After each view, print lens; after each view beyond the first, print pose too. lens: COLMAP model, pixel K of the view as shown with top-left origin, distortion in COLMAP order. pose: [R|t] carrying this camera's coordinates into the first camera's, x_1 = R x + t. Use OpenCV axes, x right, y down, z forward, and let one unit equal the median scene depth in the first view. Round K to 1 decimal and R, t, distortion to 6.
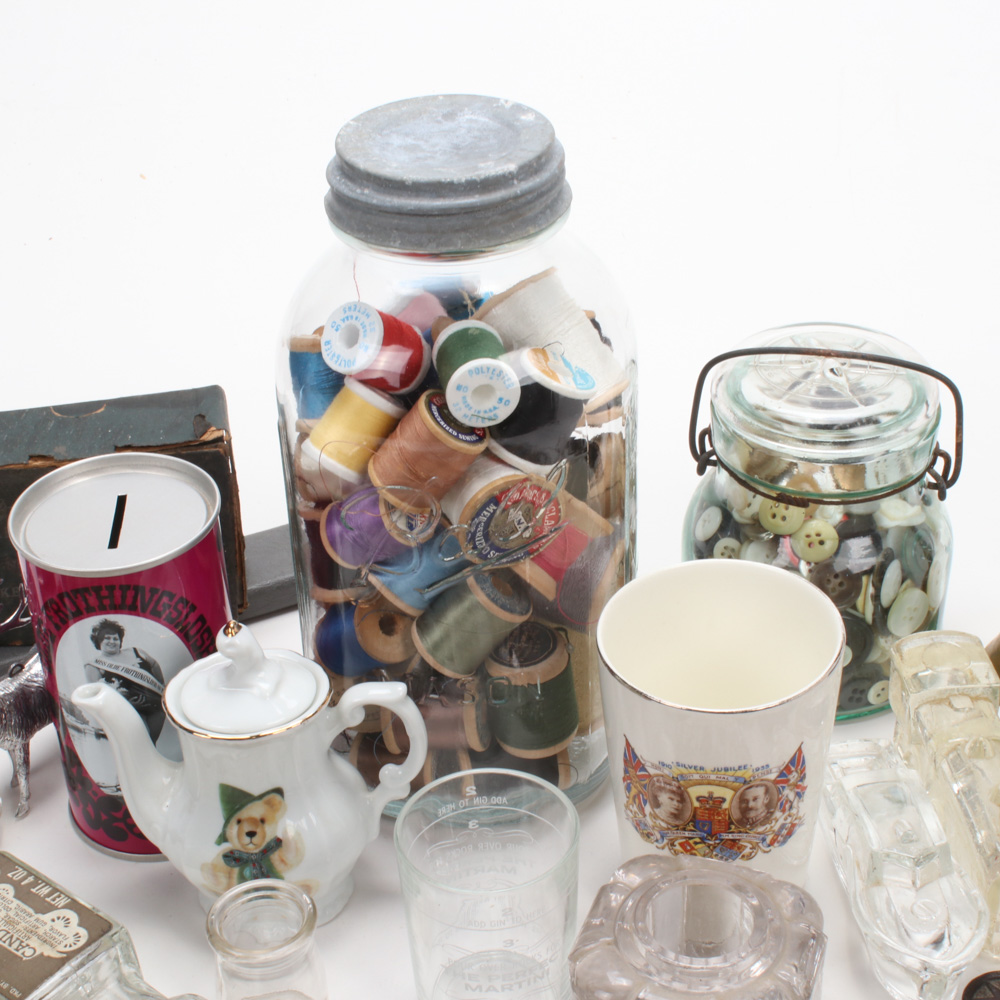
lens RADIAL K [[1936.6, 0, 499.4], [0, 1936.6, 506.9], [0, 0, 1]] dist [-0.068814, 0.000000]
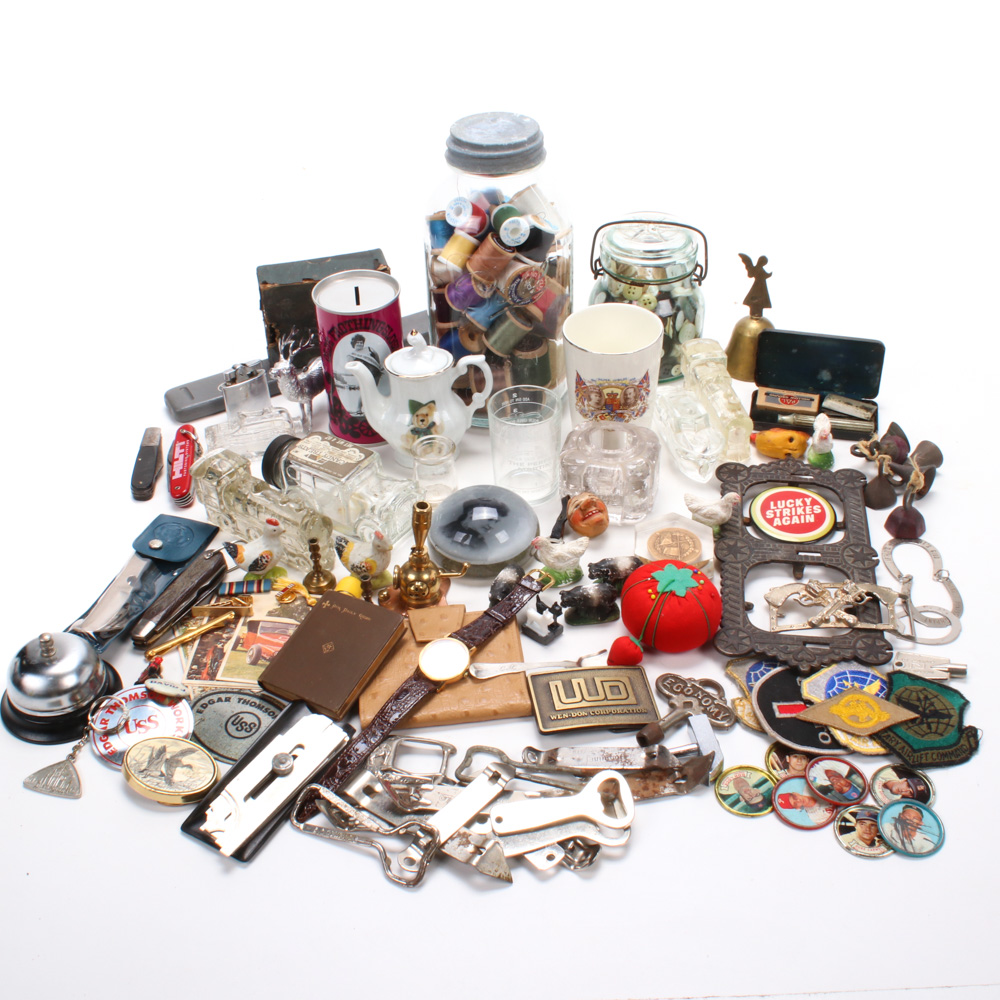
lens RADIAL K [[1256.6, 0, 493.7], [0, 1256.6, 494.7], [0, 0, 1]] dist [-0.146289, 0.000000]
pose [[0.997233, -0.041383, 0.061757, -0.140068], [0.037529, 0.997351, 0.062303, 0.166790], [-0.064172, -0.059813, 0.996145, -0.570097]]
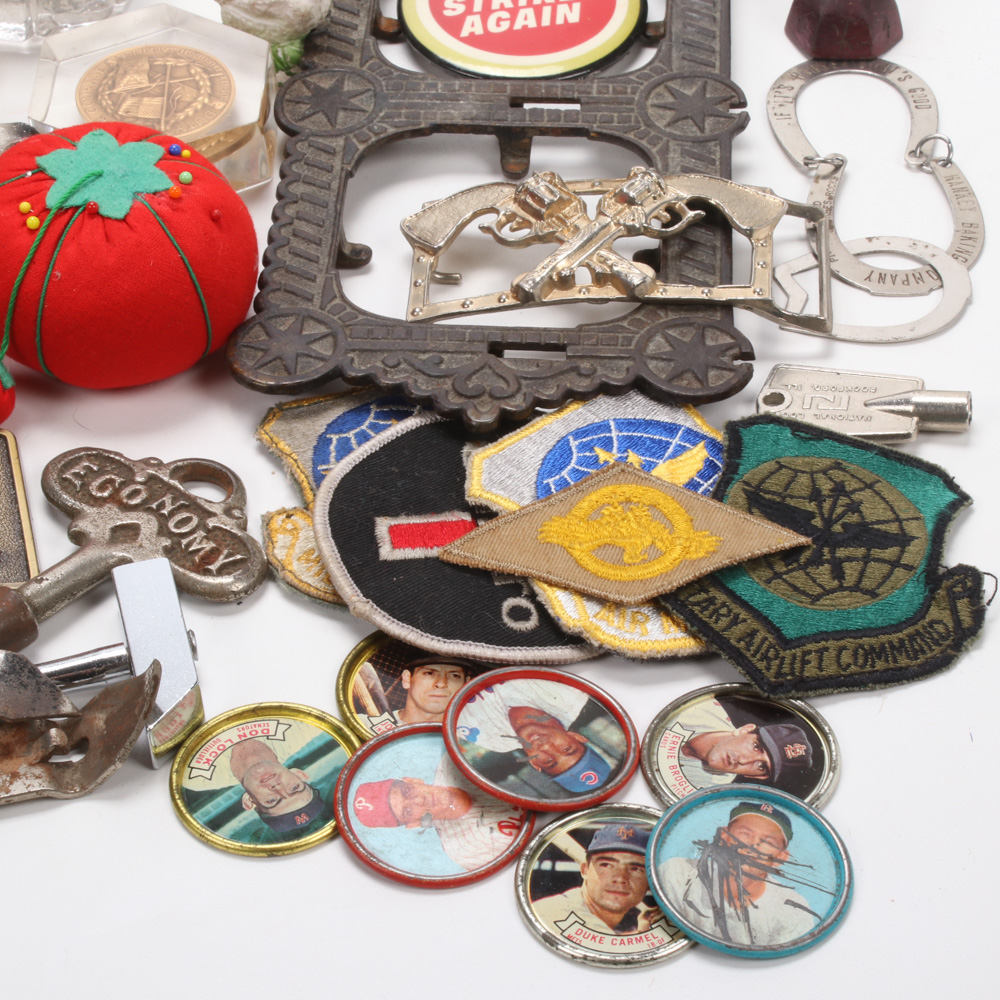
lens RADIAL K [[2823.8, 0, 508.8], [0, 2823.8, 497.3], [0, 0, 1]] dist [0.011468, 0.000000]
pose [[0.985829, -0.089733, 0.141739, 0.116734], [0.064629, 0.982848, 0.172719, 0.294601], [-0.154807, -0.161111, 0.974719, -0.292710]]
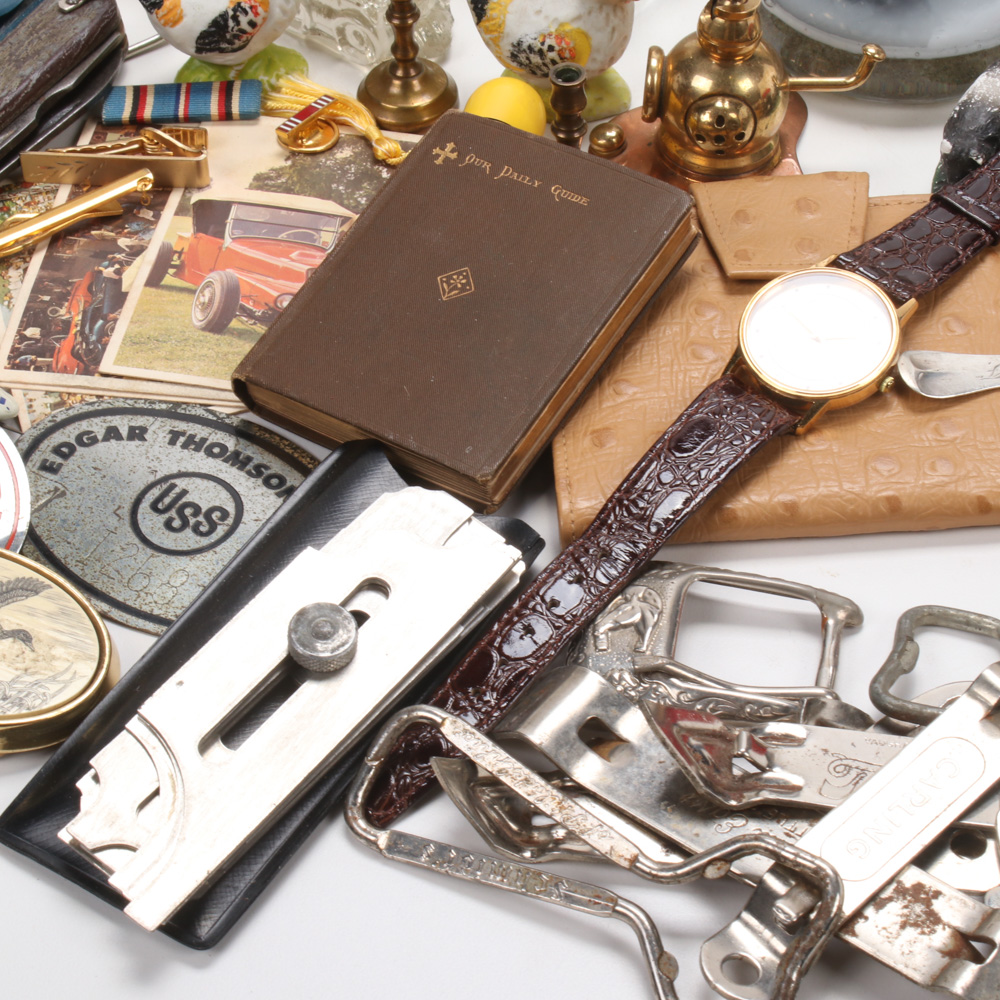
lens RADIAL K [[2823.8, 0, 501.9], [0, 2823.8, 498.5], [0, 0, 1]] dist [0.011468, 0.000000]
pose [[0.999825, -0.006043, 0.017728, -0.239135], [0.001951, 0.974974, 0.222311, 0.259684], [-0.018628, -0.222238, 0.974815, -0.210553]]
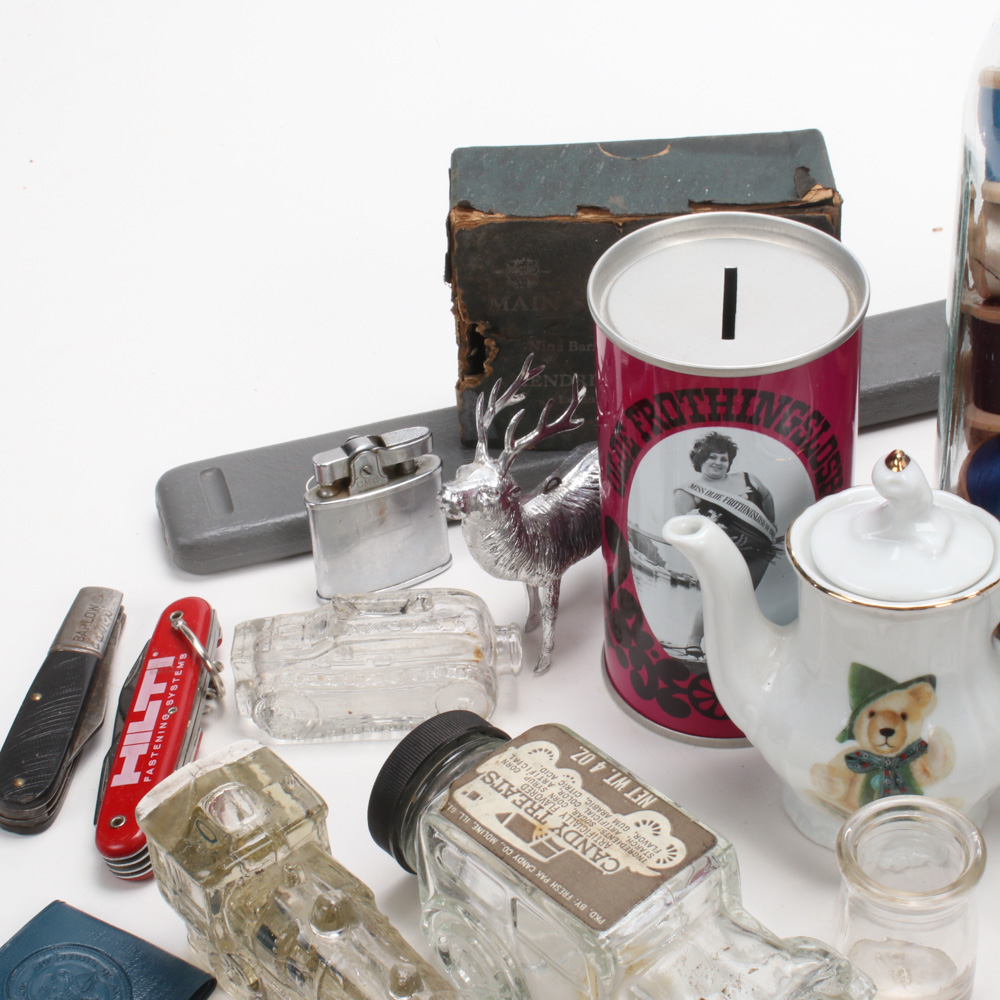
lens RADIAL K [[2283.3, 0, 503.4], [0, 2283.3, 497.1], [0, 0, 1]] dist [-0.037792, 0.000000]
pose [[0.987283, 0.085882, -0.133780, -0.164685], [-0.073045, 0.992494, 0.098079, 0.001773], [0.141199, -0.087060, 0.986146, 0.107581]]
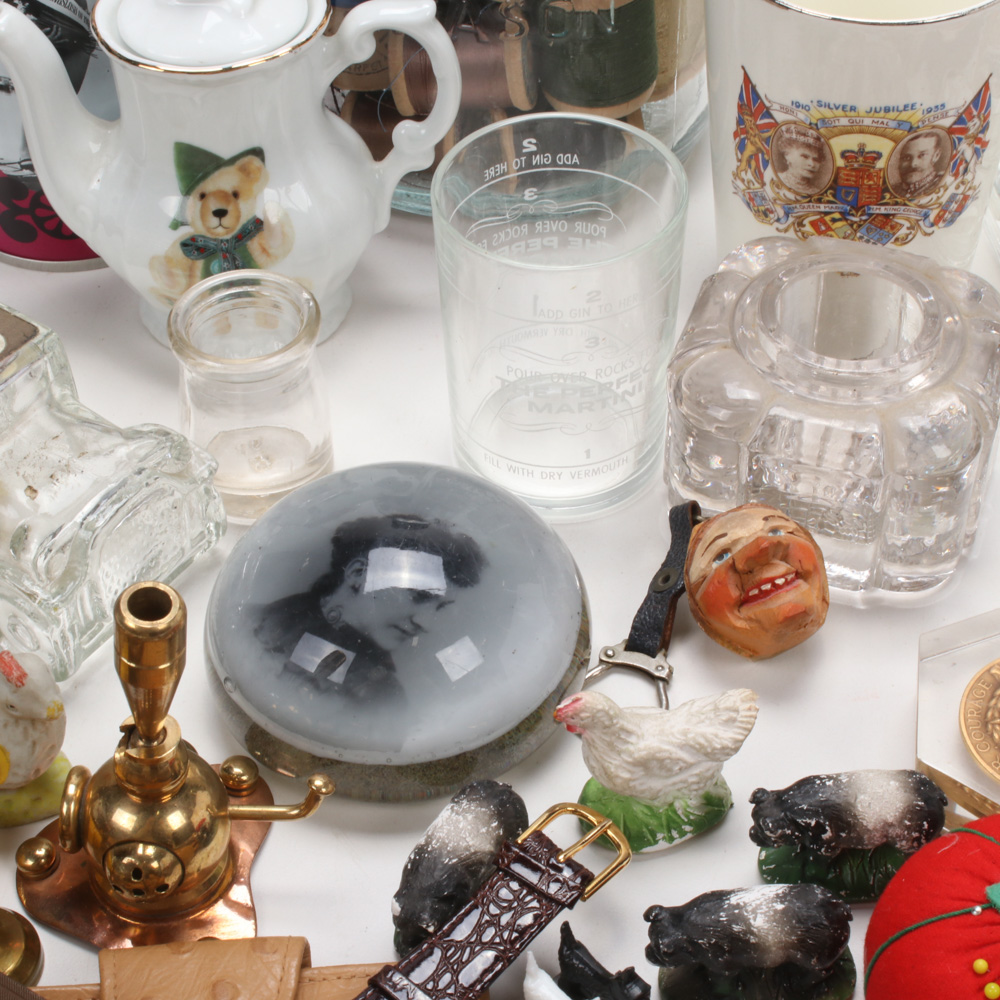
lens RADIAL K [[2441.8, 0, 504.2], [0, 2441.8, 504.4], [0, 0, 1]] dist [-0.016478, 0.000000]
pose [[0.998938, -0.008199, 0.045347, -0.064405], [-0.001334, 0.978489, 0.206294, 0.087238], [-0.046063, -0.206136, 0.977439, 0.079782]]
